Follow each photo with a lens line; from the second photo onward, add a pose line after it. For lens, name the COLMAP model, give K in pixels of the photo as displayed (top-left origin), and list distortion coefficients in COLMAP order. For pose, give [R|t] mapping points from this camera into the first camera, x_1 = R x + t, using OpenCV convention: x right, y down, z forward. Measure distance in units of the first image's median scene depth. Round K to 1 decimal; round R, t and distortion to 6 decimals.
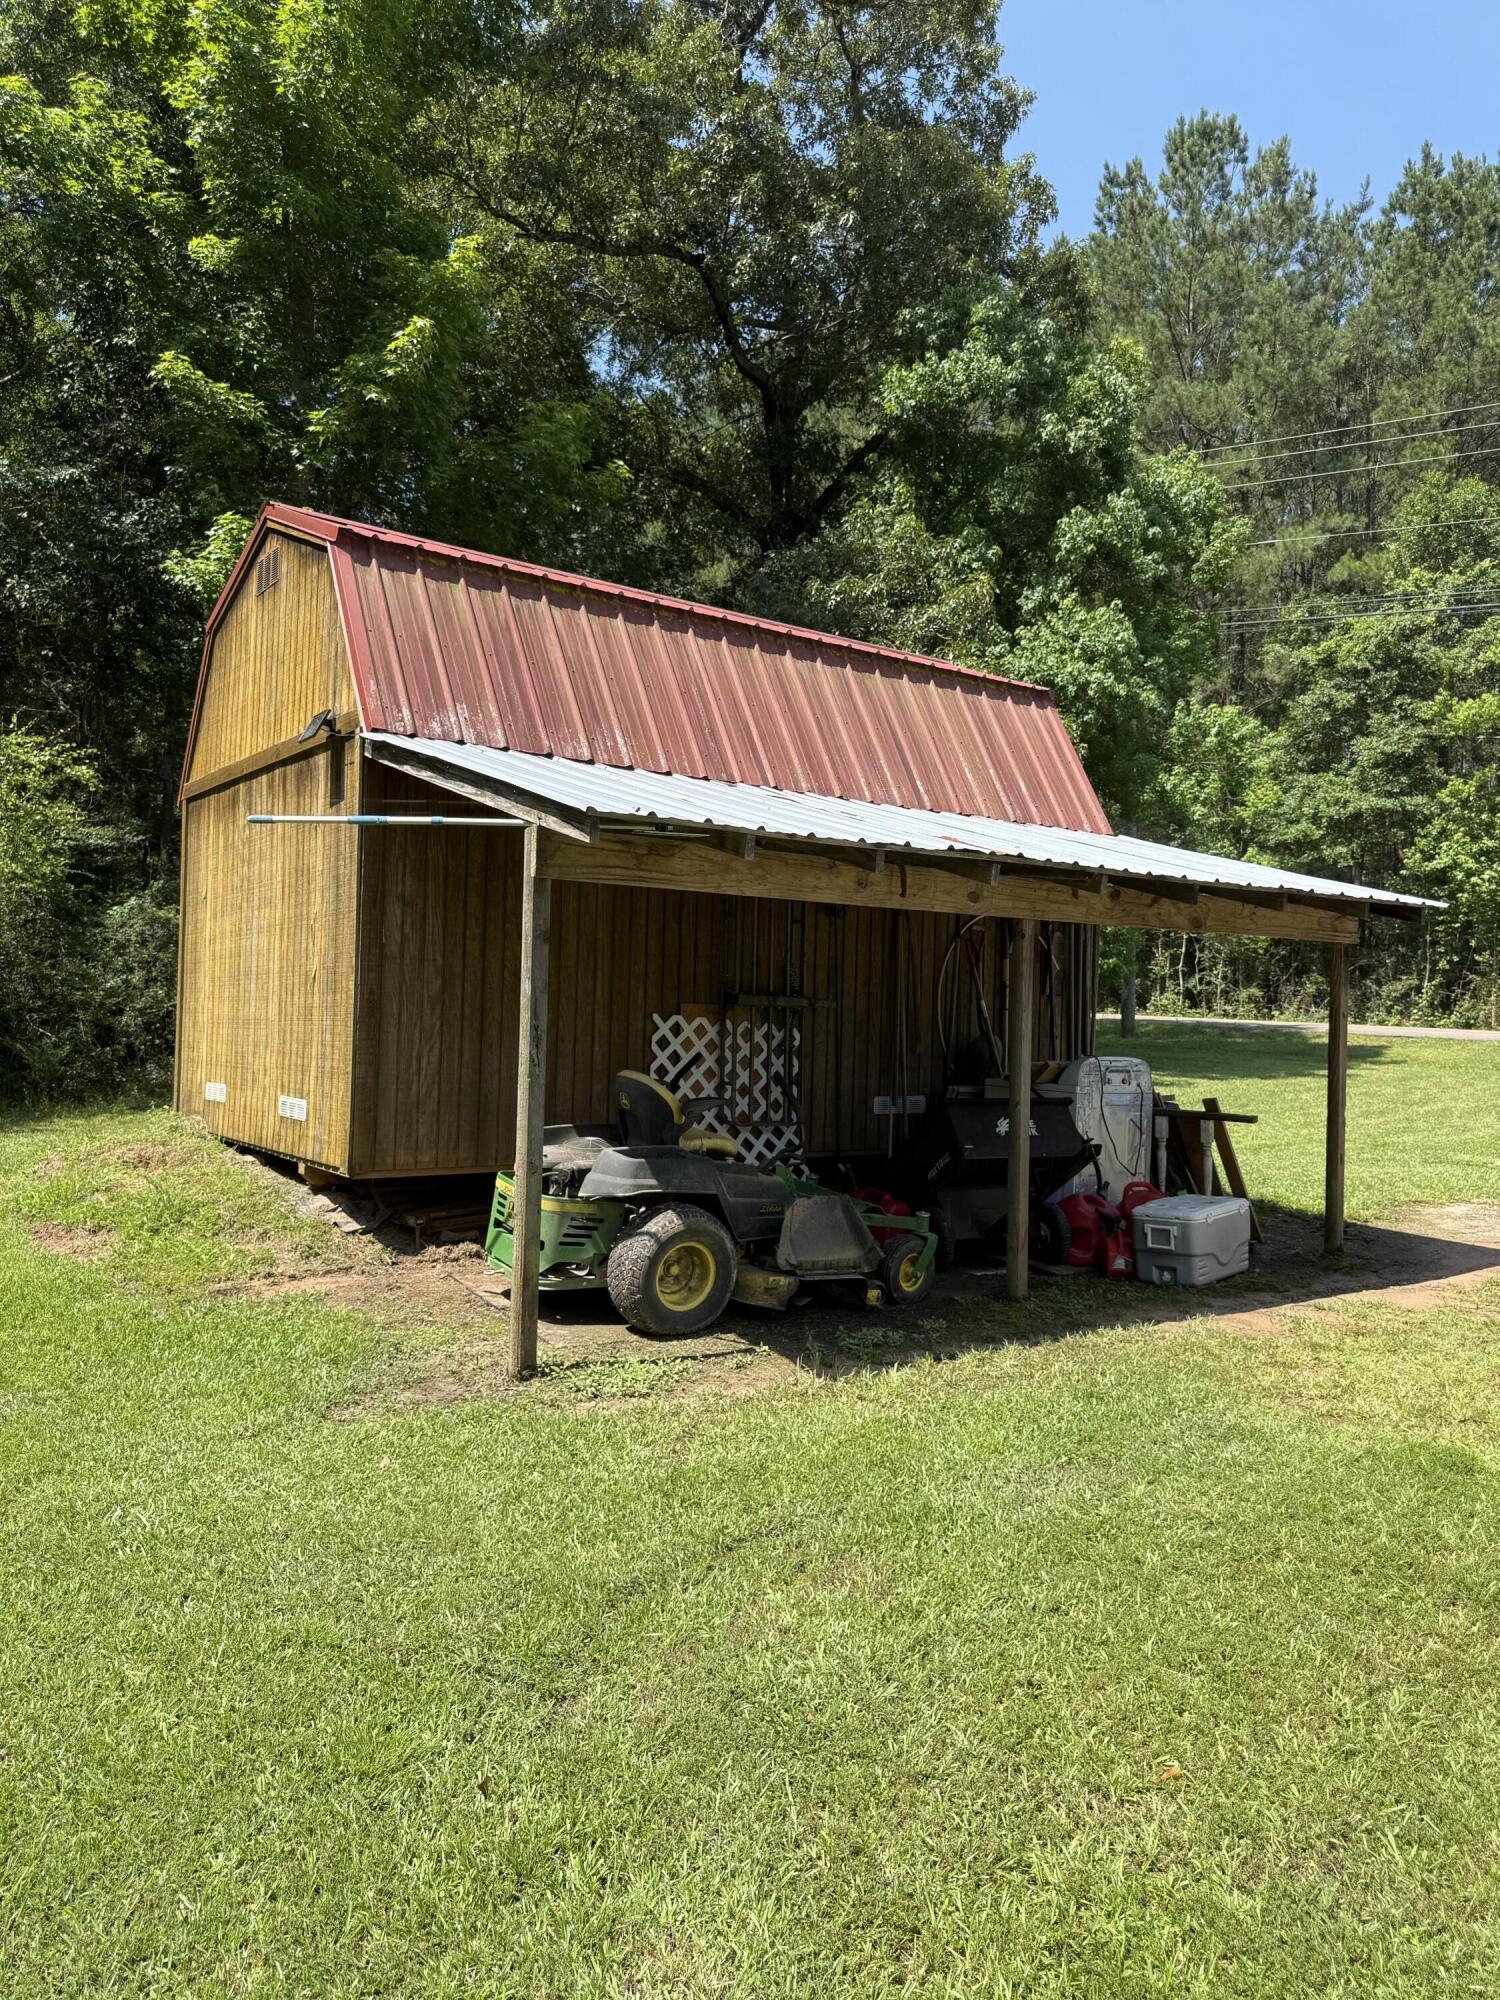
lens RADIAL K [[1406.1, 0, 750.0], [0, 1406.1, 1000.0], [0, 0, 1]] dist [0.097575, -0.128092]
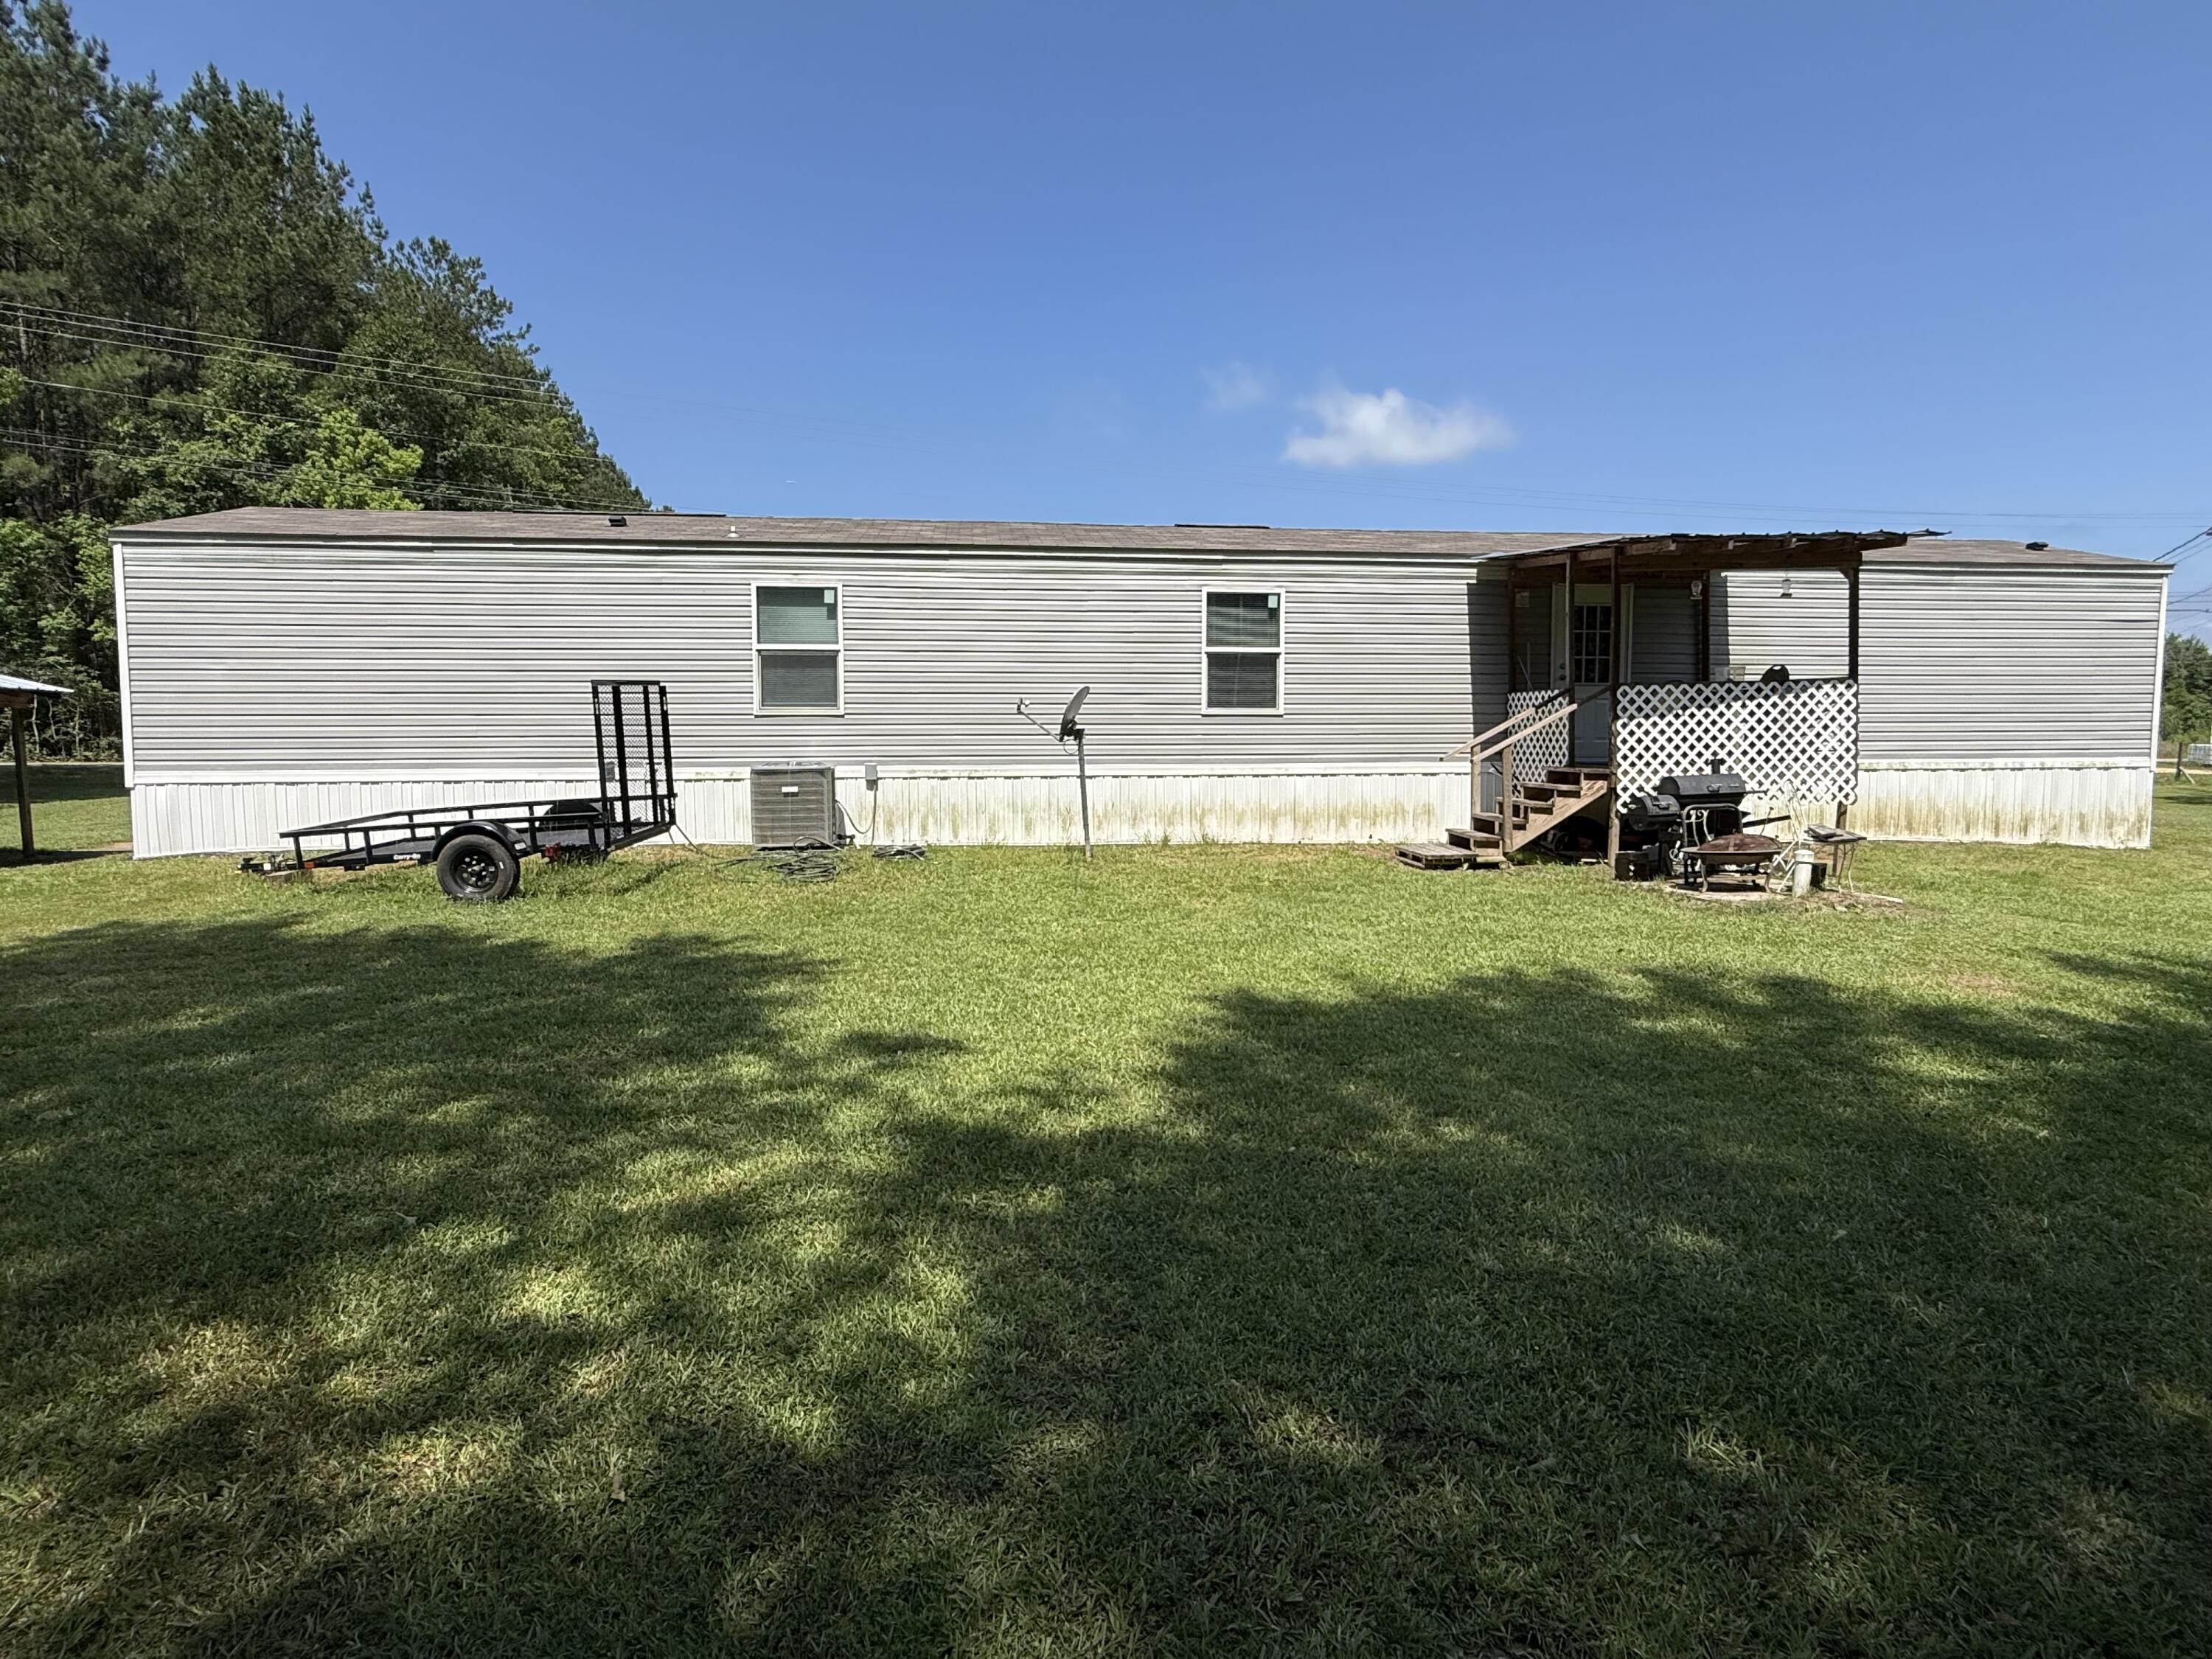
lens RADIAL K [[1079.6, 0, 1106.0], [0, 1079.6, 829.5], [0, 0, 1]] dist [-0.000158, -0.000873]
pose [[0.498272, -0.099850, 0.861252, -0.027230], [0.027190, 0.994657, 0.099586, 0.001859], [-0.866594, -0.026203, 0.498325, -0.202478]]
